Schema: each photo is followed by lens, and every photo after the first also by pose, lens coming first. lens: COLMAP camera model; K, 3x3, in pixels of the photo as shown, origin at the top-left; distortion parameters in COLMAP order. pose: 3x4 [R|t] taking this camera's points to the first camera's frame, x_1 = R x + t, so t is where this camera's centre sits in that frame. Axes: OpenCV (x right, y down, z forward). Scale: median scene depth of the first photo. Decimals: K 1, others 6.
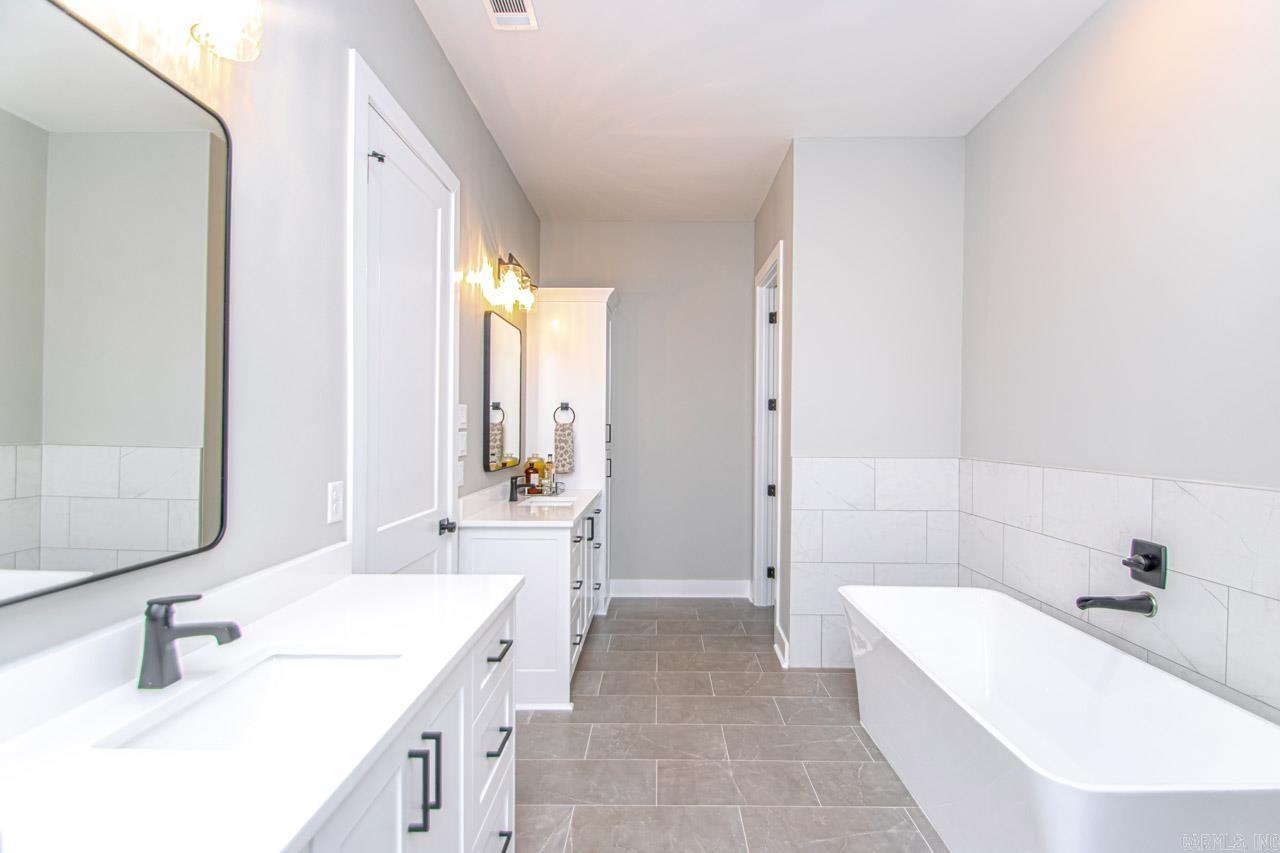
lens RADIAL K [[604.9, 0, 649.8], [0, 604.9, 415.3], [0, 0, 1]] dist [0.011989, -0.010581]
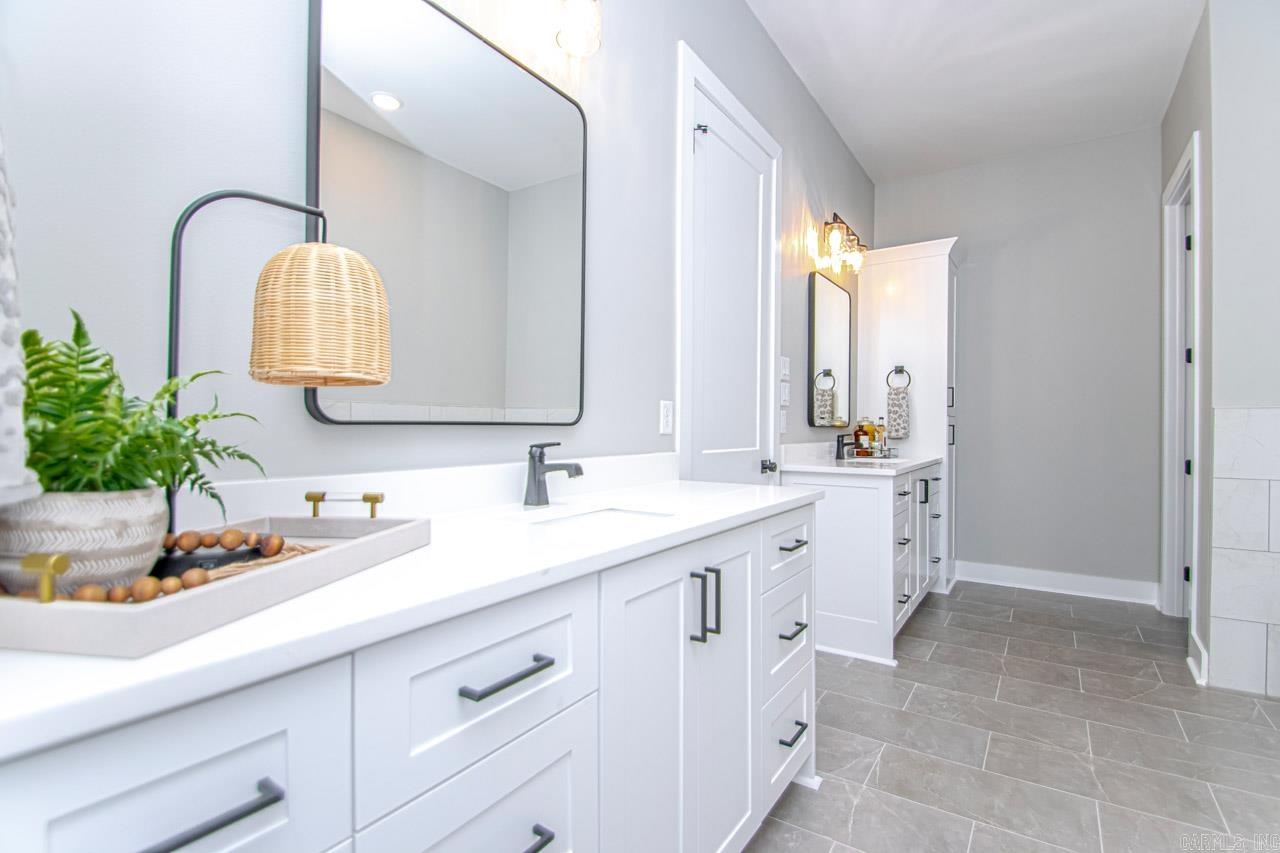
lens RADIAL K [[604.9, 0, 652.2], [0, 604.9, 423.6], [0, 0, 1]] dist [0.011989, -0.010581]
pose [[0.837744, -0.009233, -0.545986, 0.069544], [0.002511, 0.999912, -0.013057, 0.106636], [0.546058, 0.009567, 0.837693, -0.010801]]
